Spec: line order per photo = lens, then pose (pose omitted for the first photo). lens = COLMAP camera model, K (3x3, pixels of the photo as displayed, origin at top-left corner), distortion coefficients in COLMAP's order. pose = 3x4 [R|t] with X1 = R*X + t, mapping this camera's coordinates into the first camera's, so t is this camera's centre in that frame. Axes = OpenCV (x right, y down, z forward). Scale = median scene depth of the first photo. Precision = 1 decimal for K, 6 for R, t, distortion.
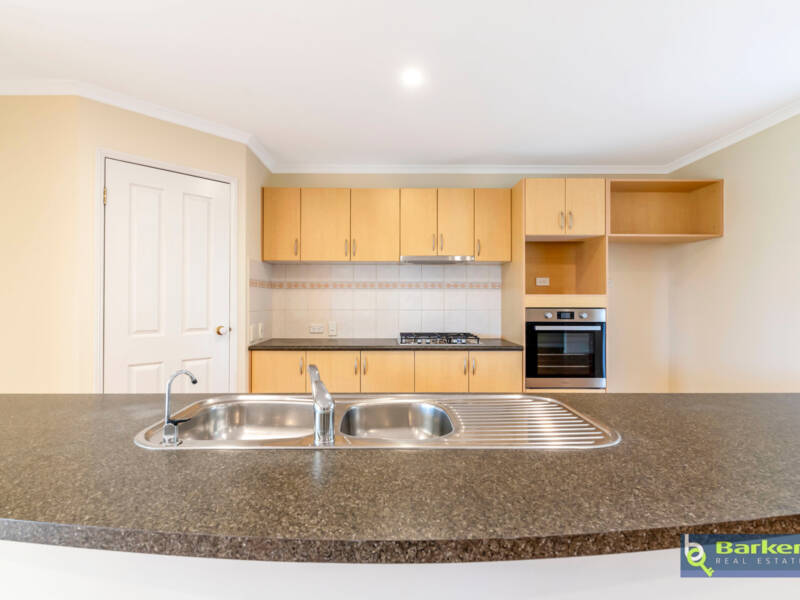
lens RADIAL K [[401.7, 0, 393.6], [0, 401.7, 297.3], [0, 0, 1]] dist [-0.004321, 0.001584]
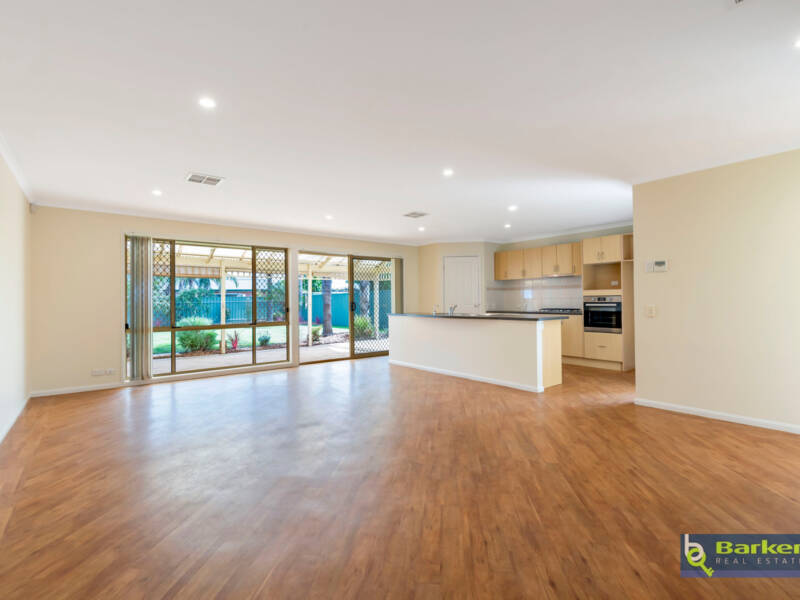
lens RADIAL K [[390.7, 0, 399.1], [0, 390.7, 299.8], [0, 0, 1]] dist [0.003978, -0.000957]
pose [[0.616983, -0.009608, -0.786918, 1.415381], [0.015116, 0.999886, -0.000356, 0.031985], [0.786831, -0.011675, 0.617058, -1.182889]]
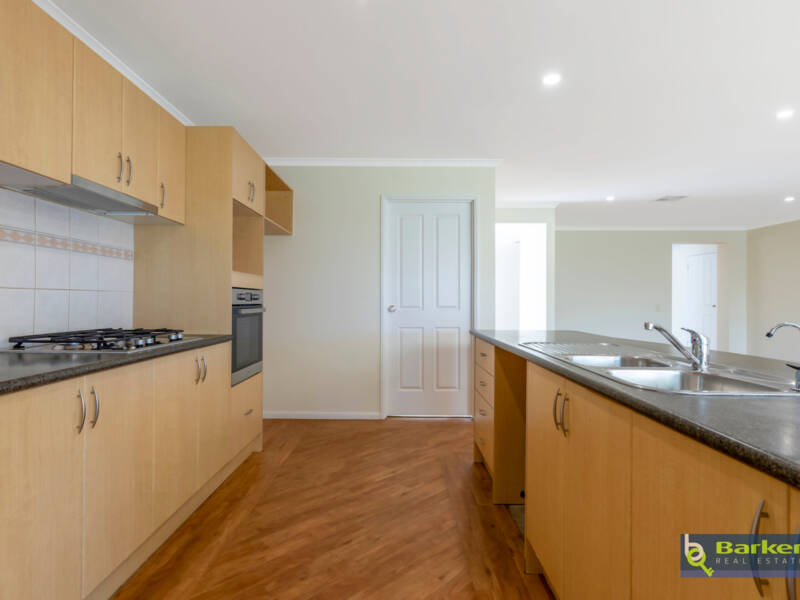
lens RADIAL K [[440.5, 0, 398.0], [0, 440.5, 298.5], [0, 0, 1]] dist [0.001735, -0.001030]
pose [[0.006718, 0.006125, 0.999959, -0.548620], [-0.007441, 0.999954, -0.006075, 0.051231], [-0.999950, -0.007400, 0.006763, 0.653773]]
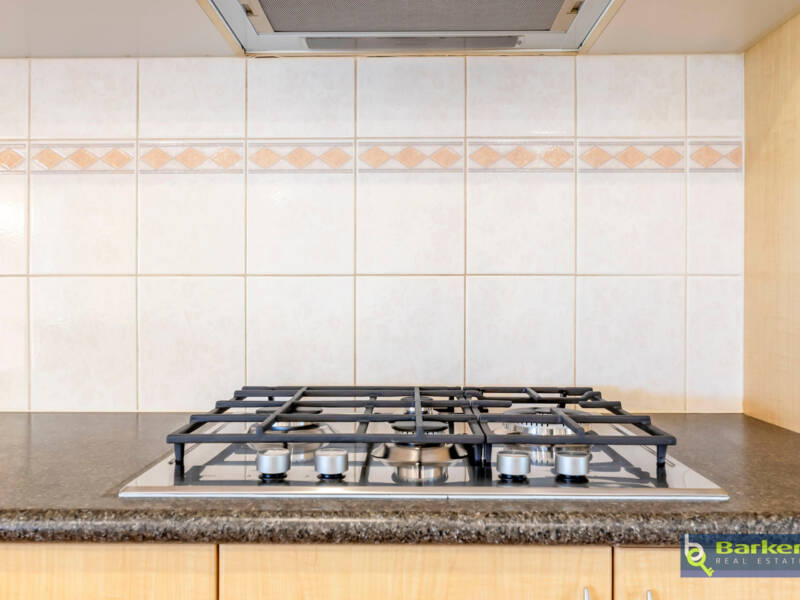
lens RADIAL K [[780.9, 0, 397.1], [0, 780.9, 297.2], [0, 0, 1]] dist [-0.009047, 0.000000]
pose [[0.999870, -0.000650, -0.016111, 0.115001], [0.000934, 0.999845, 0.017598, 0.042647], [0.016097, -0.017610, 0.999715, 0.707278]]
